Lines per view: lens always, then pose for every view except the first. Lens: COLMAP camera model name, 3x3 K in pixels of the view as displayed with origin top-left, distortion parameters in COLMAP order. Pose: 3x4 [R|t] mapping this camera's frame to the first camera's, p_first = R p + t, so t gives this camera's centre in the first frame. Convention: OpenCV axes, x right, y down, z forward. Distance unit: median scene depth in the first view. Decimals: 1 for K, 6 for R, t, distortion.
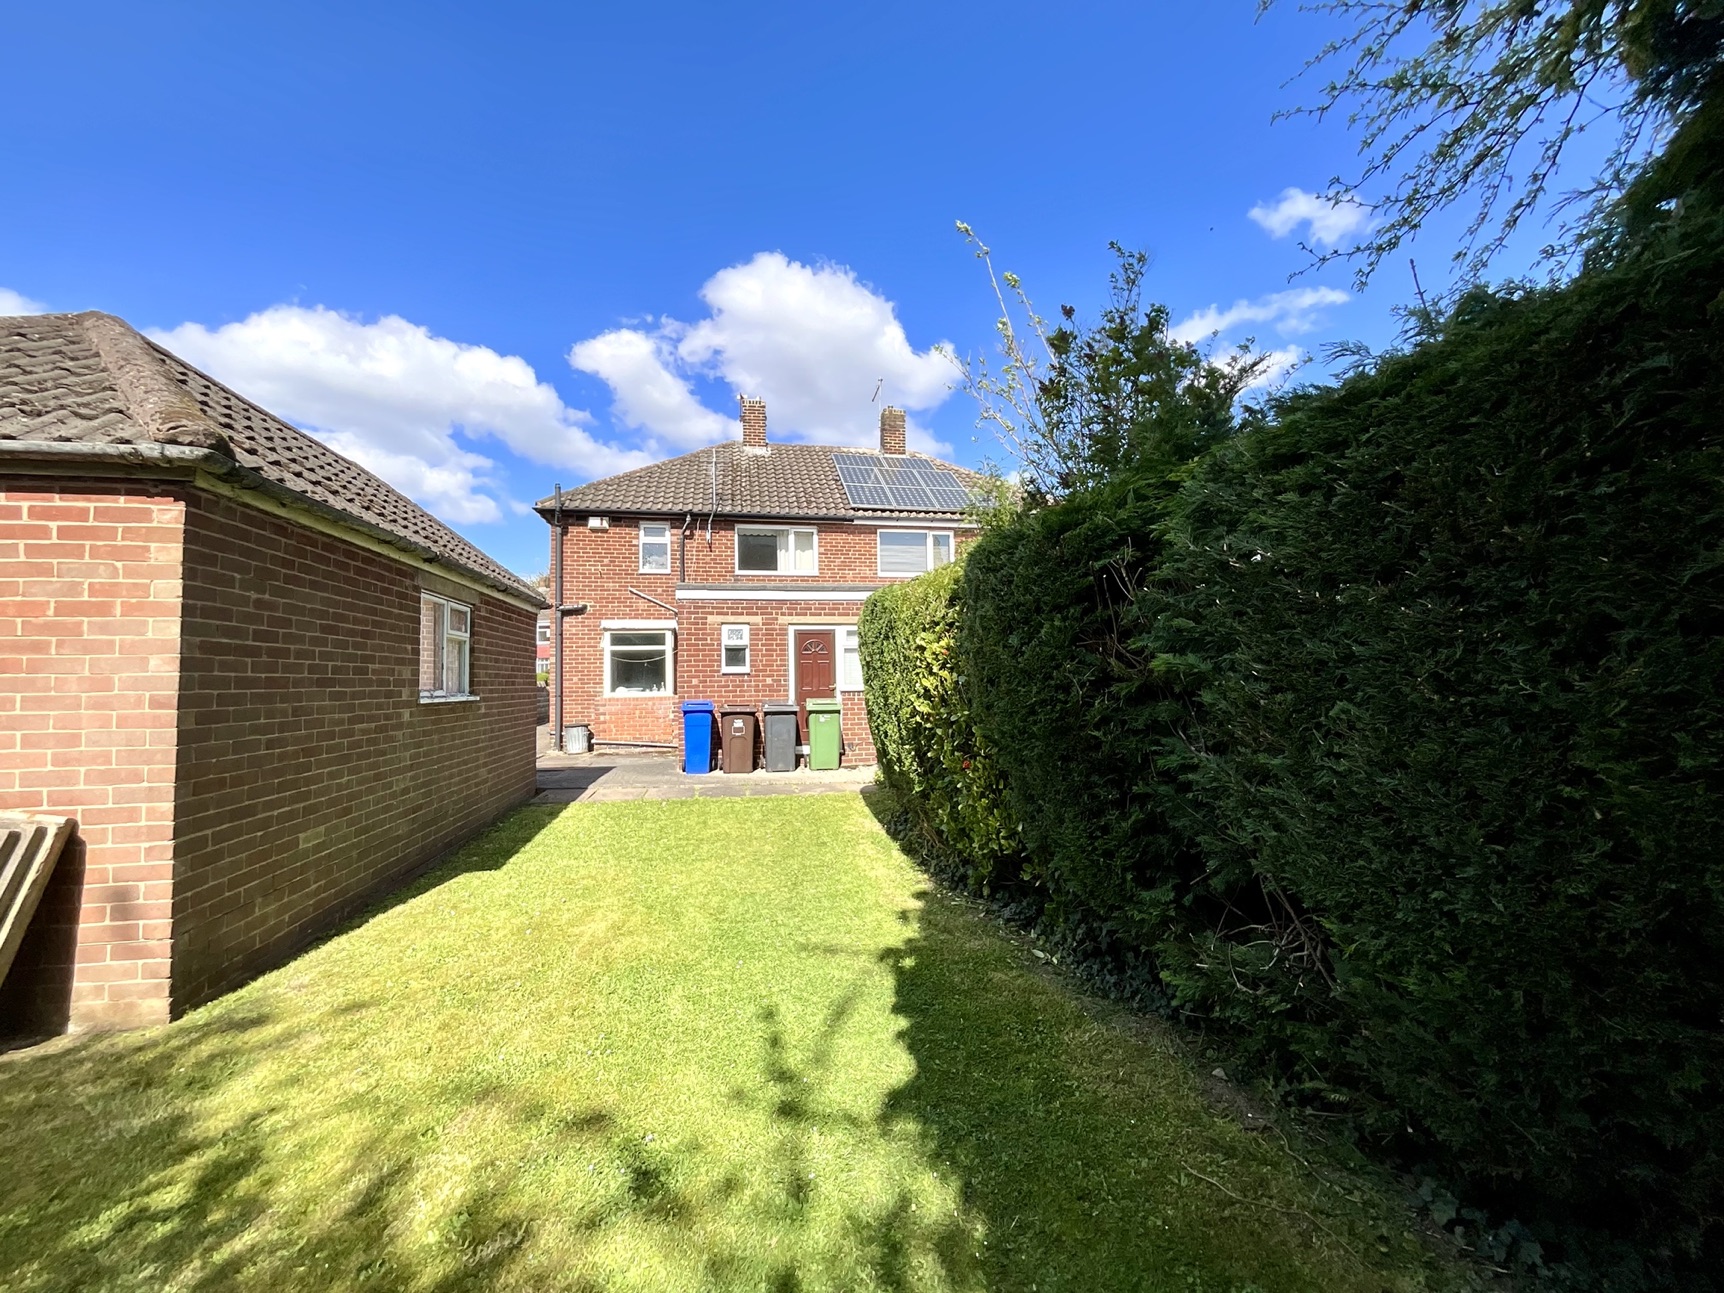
lens RADIAL K [[694.8, 0, 861.4], [0, 694.8, 651.1], [0, 0, 1]] dist [-0.002007, 0.000235]
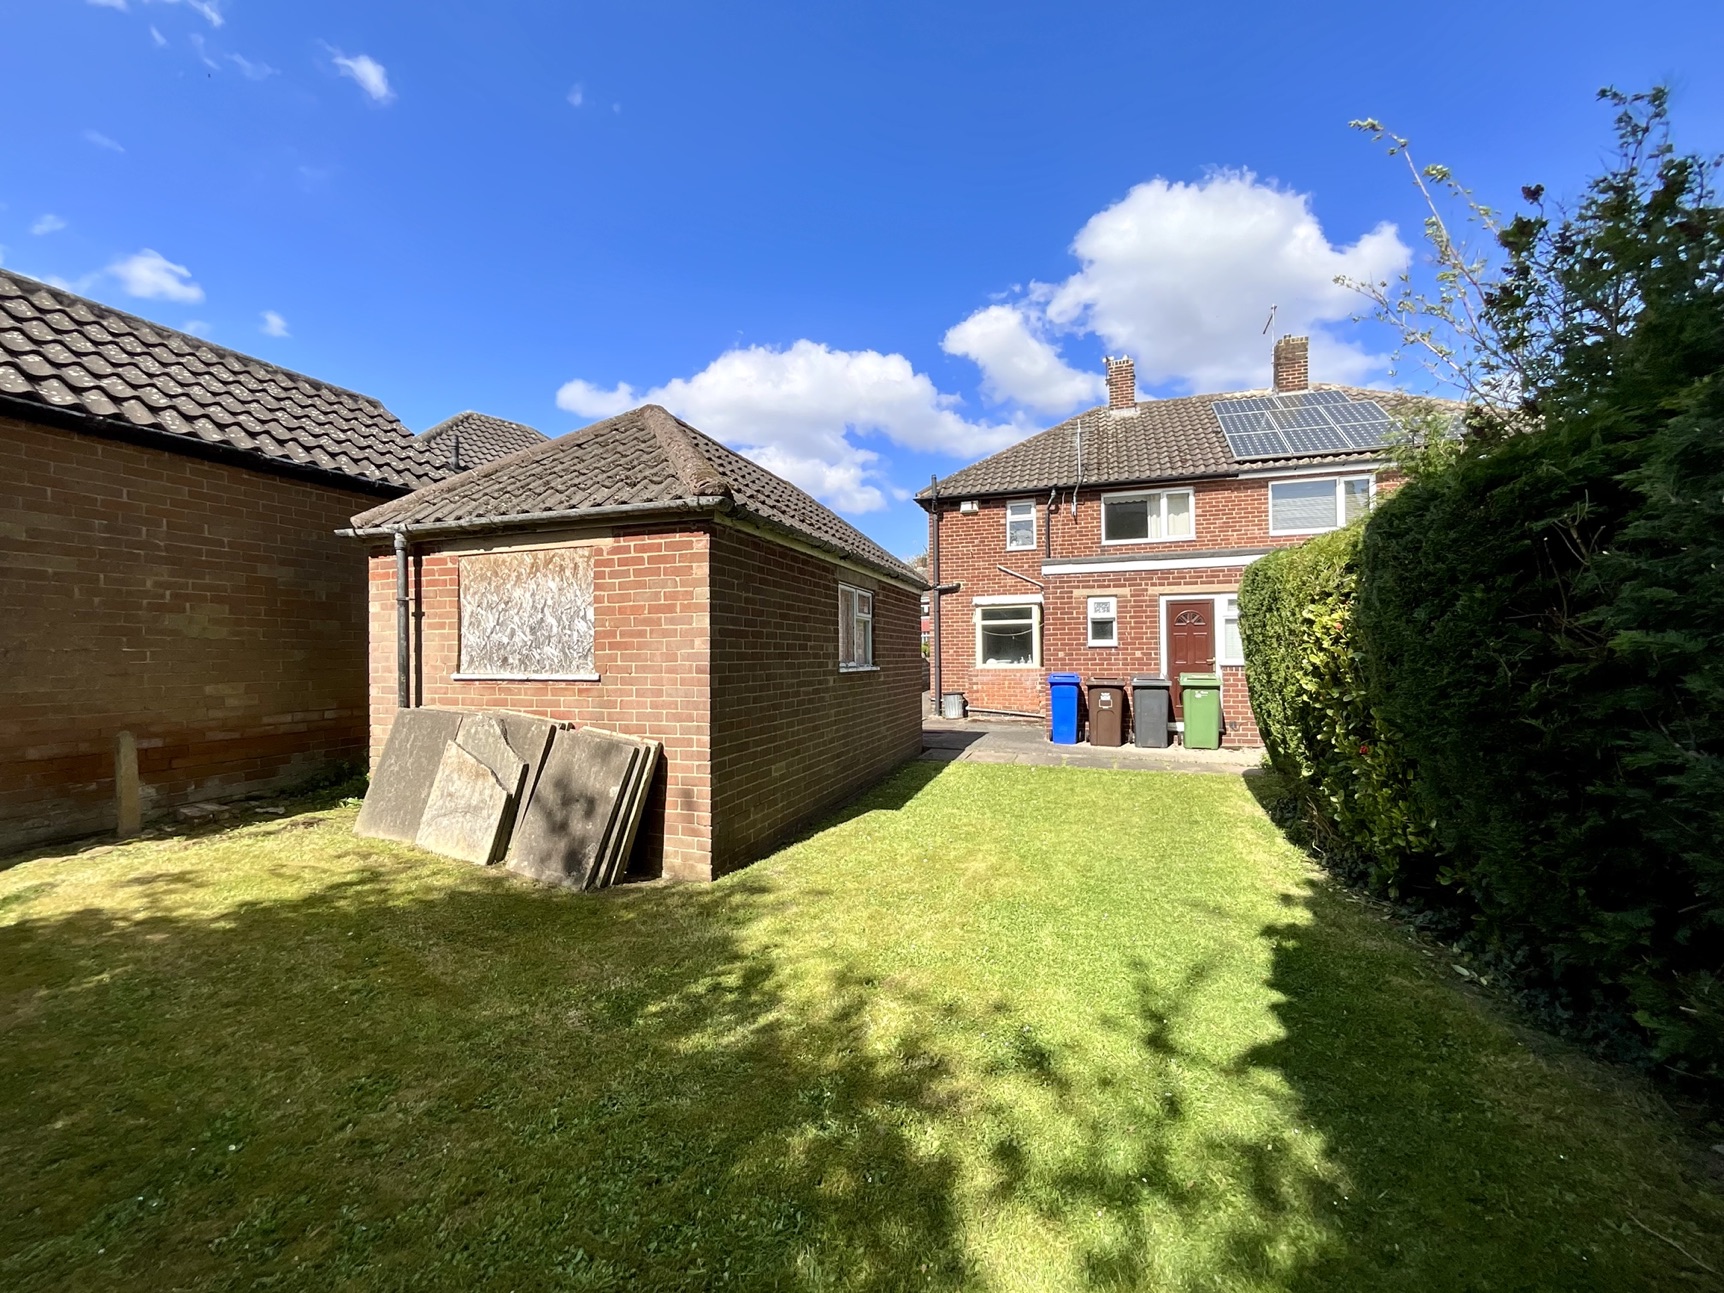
lens RADIAL K [[694.8, 0, 861.4], [0, 694.8, 651.1], [0, 0, 1]] dist [-0.002007, 0.000235]
pose [[0.870259, 0.001354, -0.492593, 0.026375], [0.019004, 0.999159, 0.036321, -0.011723], [0.492228, -0.040969, 0.869502, -0.110821]]
